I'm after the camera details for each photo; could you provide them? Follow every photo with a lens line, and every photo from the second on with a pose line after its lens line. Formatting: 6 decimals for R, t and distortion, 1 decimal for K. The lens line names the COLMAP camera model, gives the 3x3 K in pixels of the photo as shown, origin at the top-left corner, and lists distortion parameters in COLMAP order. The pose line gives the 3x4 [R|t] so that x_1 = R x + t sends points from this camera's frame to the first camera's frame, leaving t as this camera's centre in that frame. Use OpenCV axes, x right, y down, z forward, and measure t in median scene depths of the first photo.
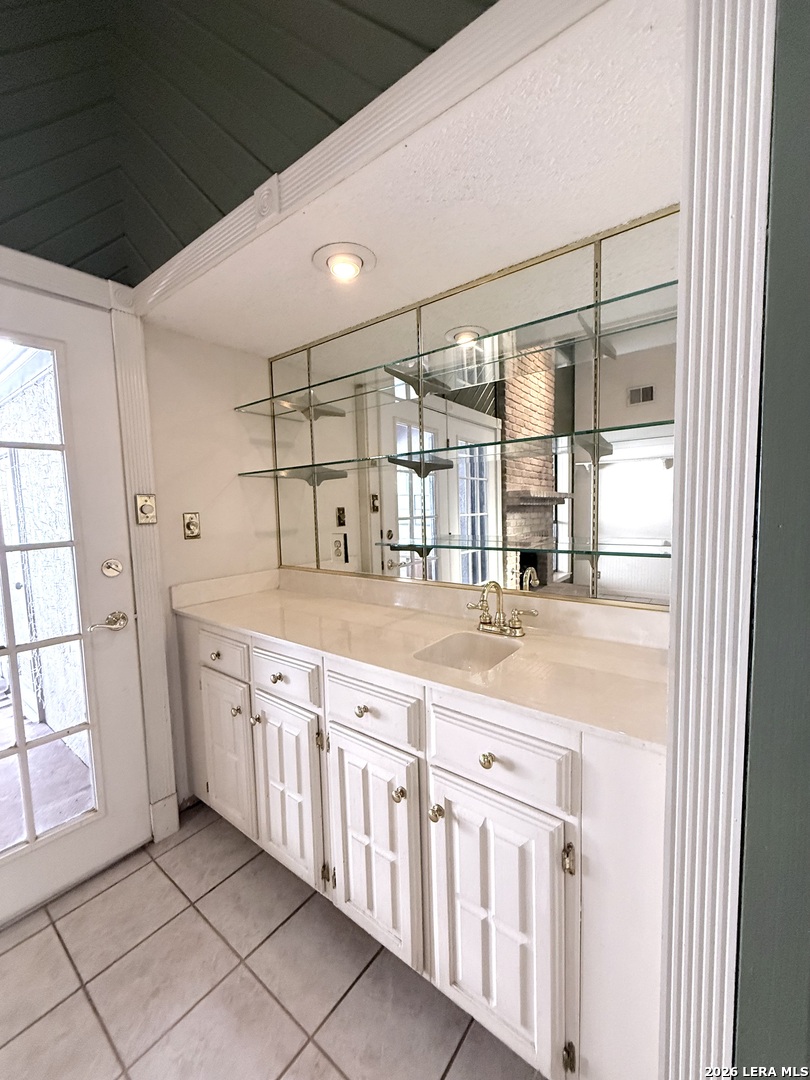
lens RADIAL K [[429.2, 0, 402.9], [0, 429.2, 538.3], [0, 0, 1]] dist [0.001715, -0.000835]
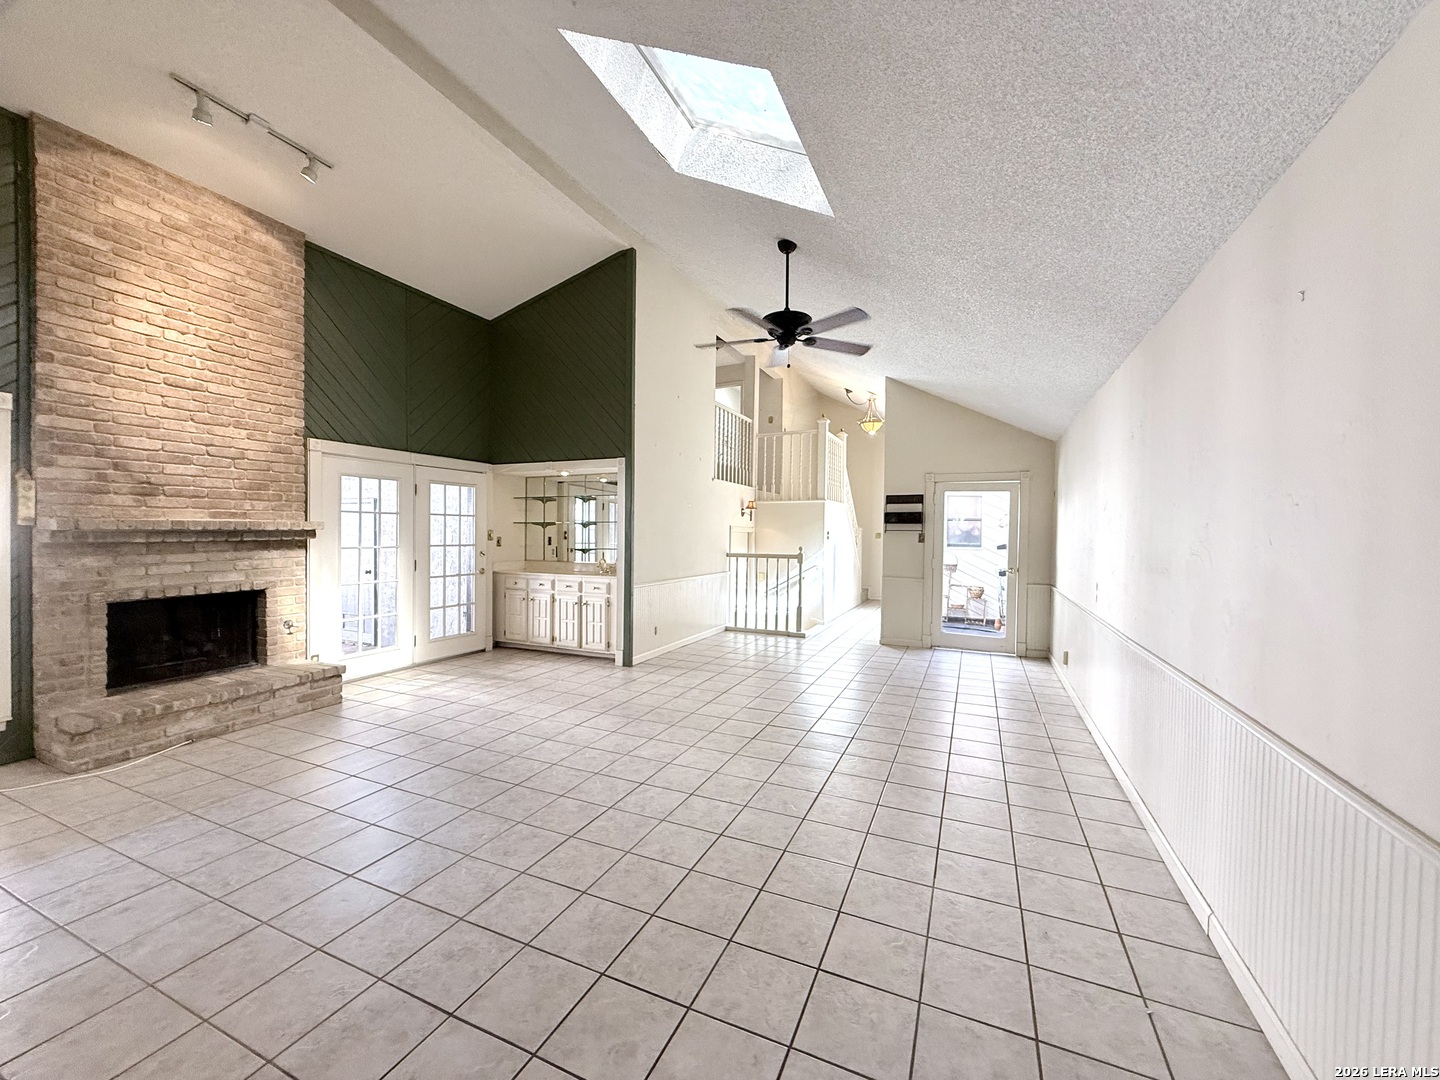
lens RADIAL K [[572.3, 0, 717.0], [0, 572.3, 540.5], [0, 0, 1]] dist [0.001715, -0.000835]
pose [[0.970655, 0.034008, 0.238062, -0.016439], [-0.016481, 0.997030, -0.075230, 0.300307], [-0.239913, 0.069099, 0.968332, -3.987169]]
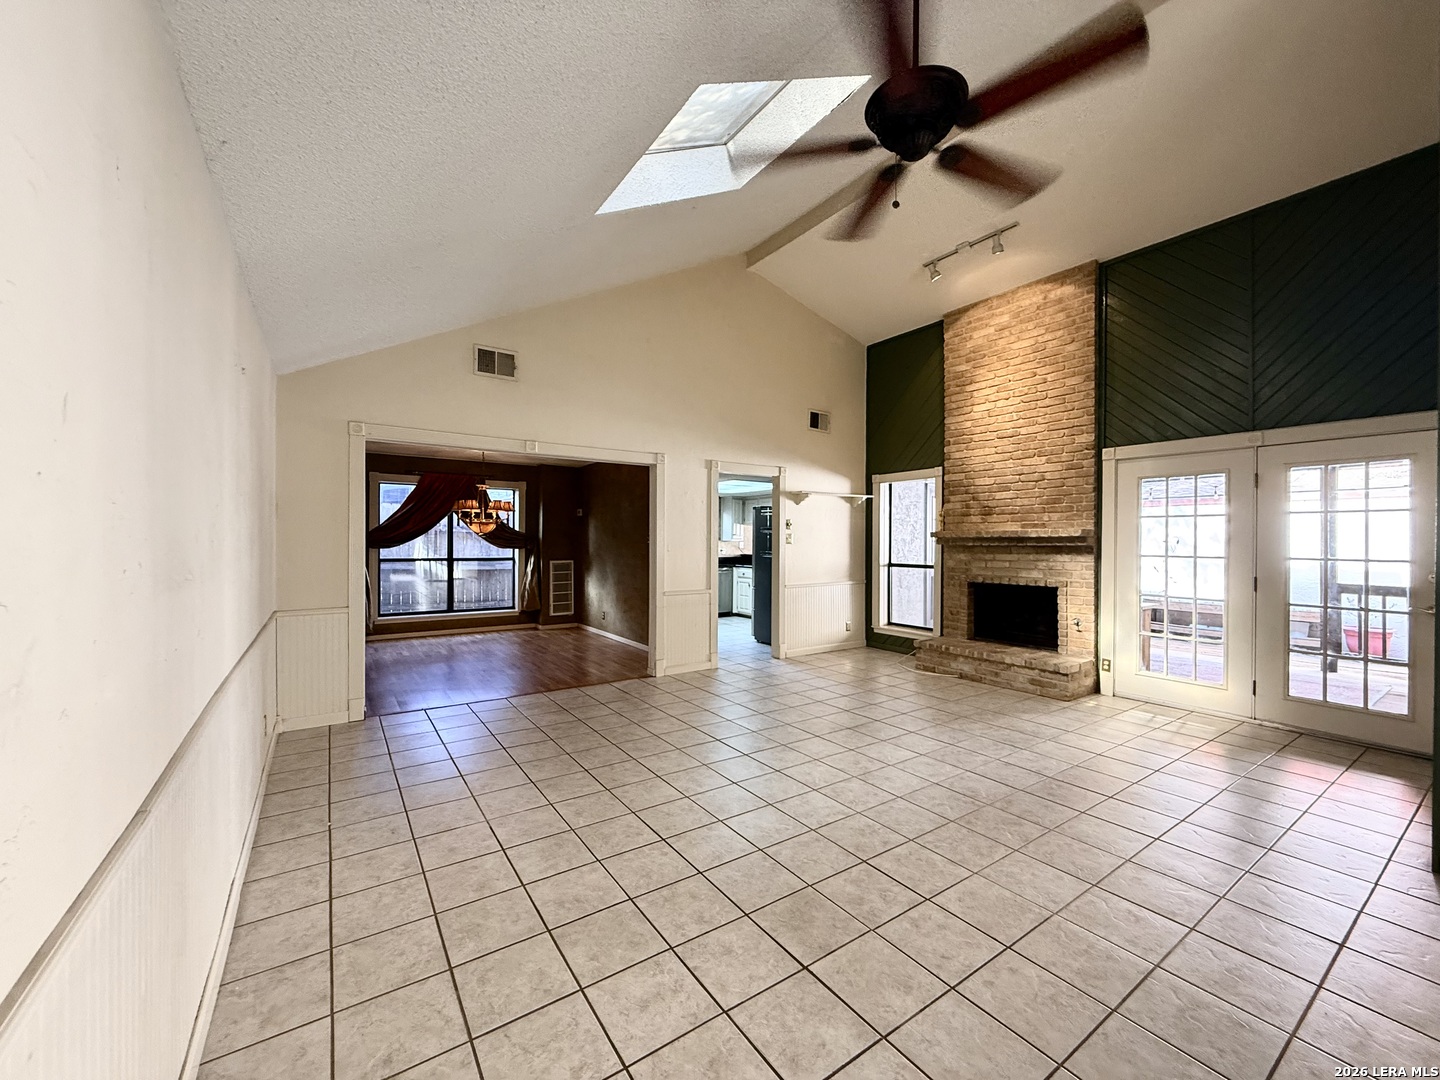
lens RADIAL K [[572.3, 0, 720.3], [0, 572.3, 540.7], [0, 0, 1]] dist [0.001715, -0.000835]
pose [[-0.300019, 0.028420, -0.953510, 2.666151], [-0.079143, 0.995368, 0.054570, 0.025192], [0.950644, 0.091836, -0.296380, -1.169720]]
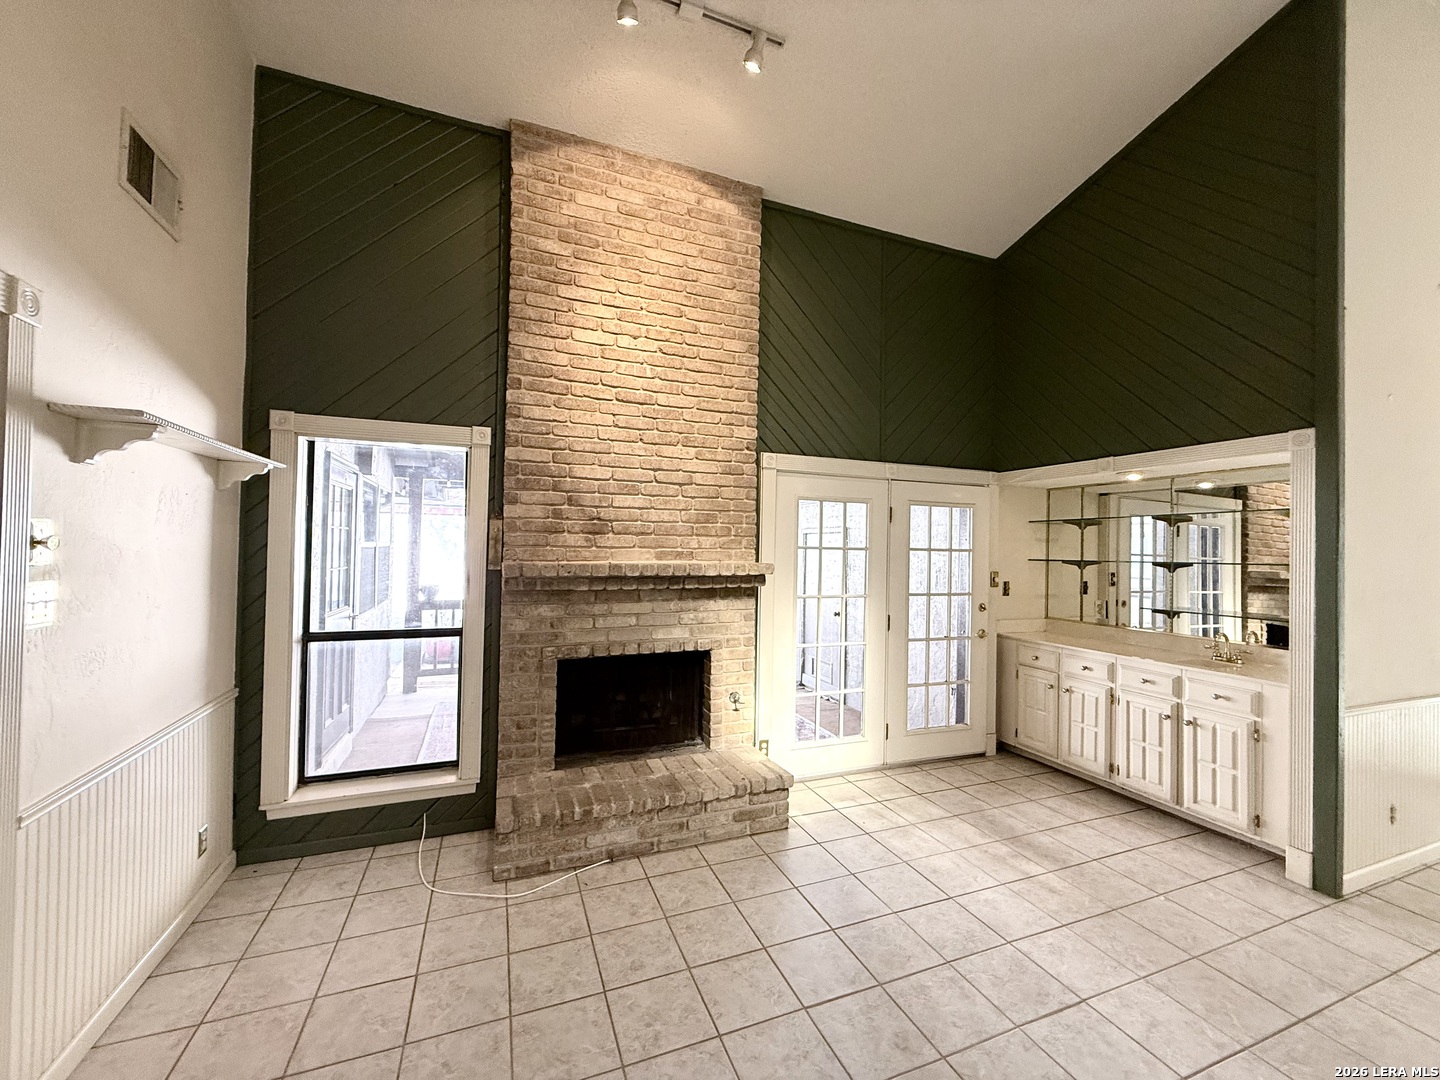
lens RADIAL K [[572.3, 0, 718.5], [0, 572.3, 539.5], [0, 0, 1]] dist [0.001715, -0.000835]
pose [[0.860246, 0.036456, -0.508575, -0.438465], [-0.085970, 0.993531, -0.074197, 0.067683], [0.502580, 0.107550, 0.857815, -2.357637]]
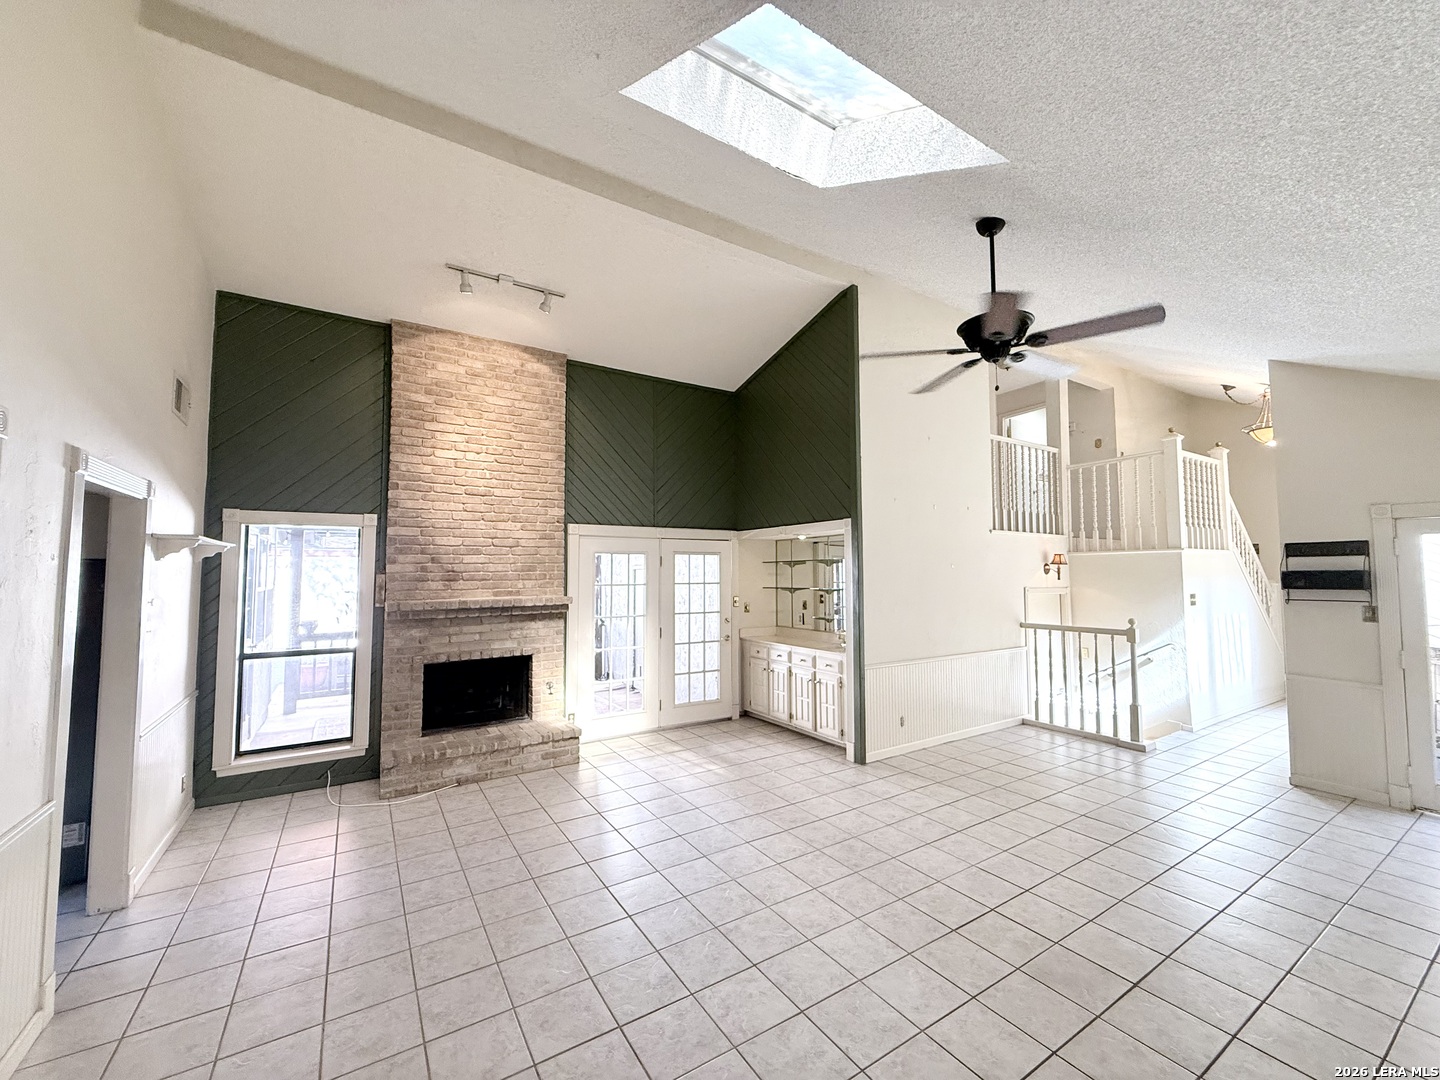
lens RADIAL K [[572.3, 0, 717.8], [0, 572.3, 540.7], [0, 0, 1]] dist [0.001715, -0.000835]
pose [[0.941425, 0.004420, -0.337194, 0.769302], [-0.050883, 0.990328, -0.129079, 0.040610], [0.333362, 0.138676, 0.932544, -3.471411]]
